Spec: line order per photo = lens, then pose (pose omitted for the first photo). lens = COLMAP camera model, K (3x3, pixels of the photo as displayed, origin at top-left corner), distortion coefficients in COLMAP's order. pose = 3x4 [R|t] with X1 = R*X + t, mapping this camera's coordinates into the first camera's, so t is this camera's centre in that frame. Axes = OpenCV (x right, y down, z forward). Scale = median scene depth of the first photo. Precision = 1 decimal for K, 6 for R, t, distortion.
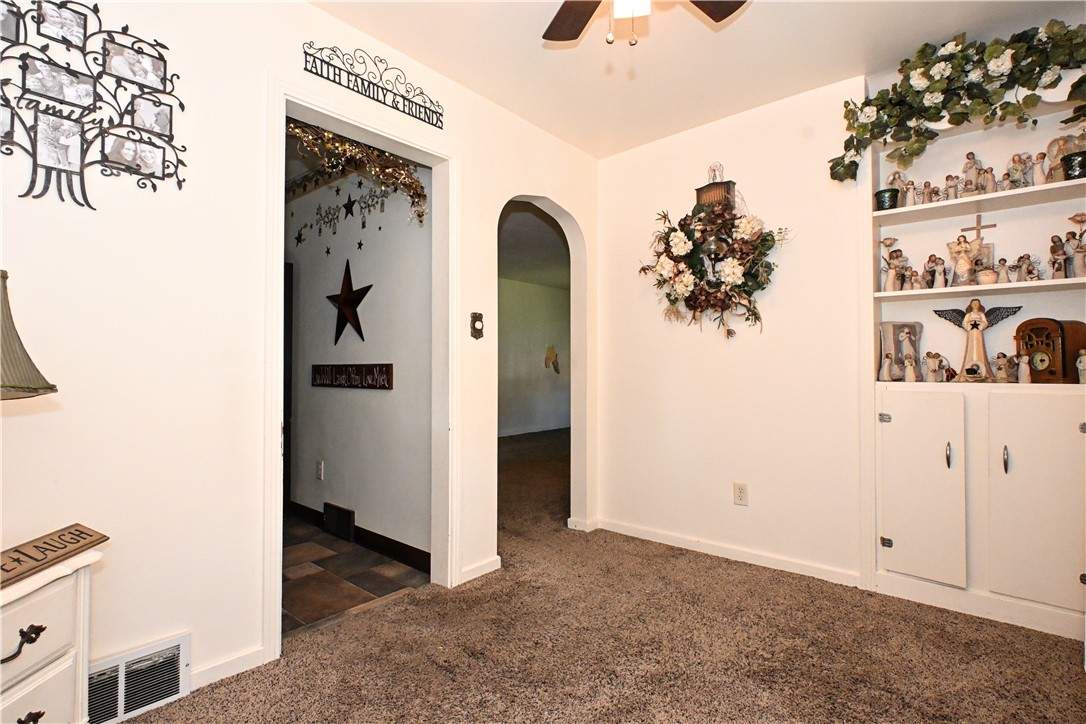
lens RADIAL K [[524.3, 0, 543.0], [0, 524.3, 362.0], [0, 0, 1]] dist [-0.002705, 0.000298]
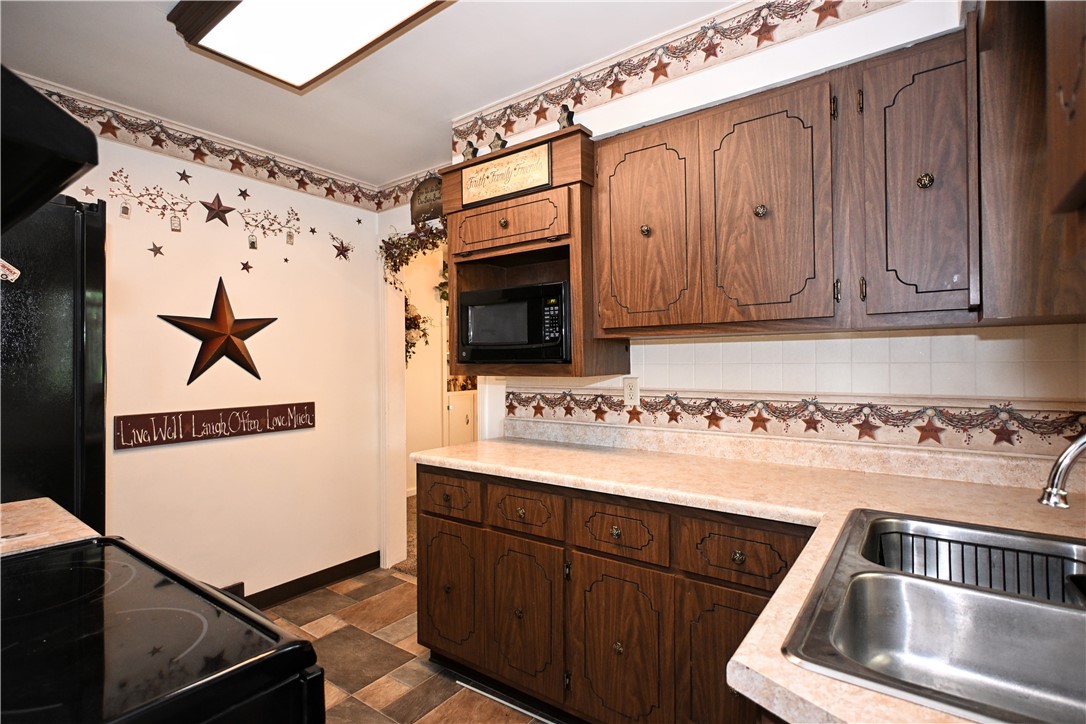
lens RADIAL K [[524.3, 0, 543.0], [0, 524.3, 362.0], [0, 0, 1]] dist [-0.002705, 0.000298]
pose [[-0.076575, 0.000578, 0.997064, -1.273244], [-0.005620, 0.999984, -0.001011, -0.072052], [-0.997048, -0.005681, -0.076571, 0.601384]]
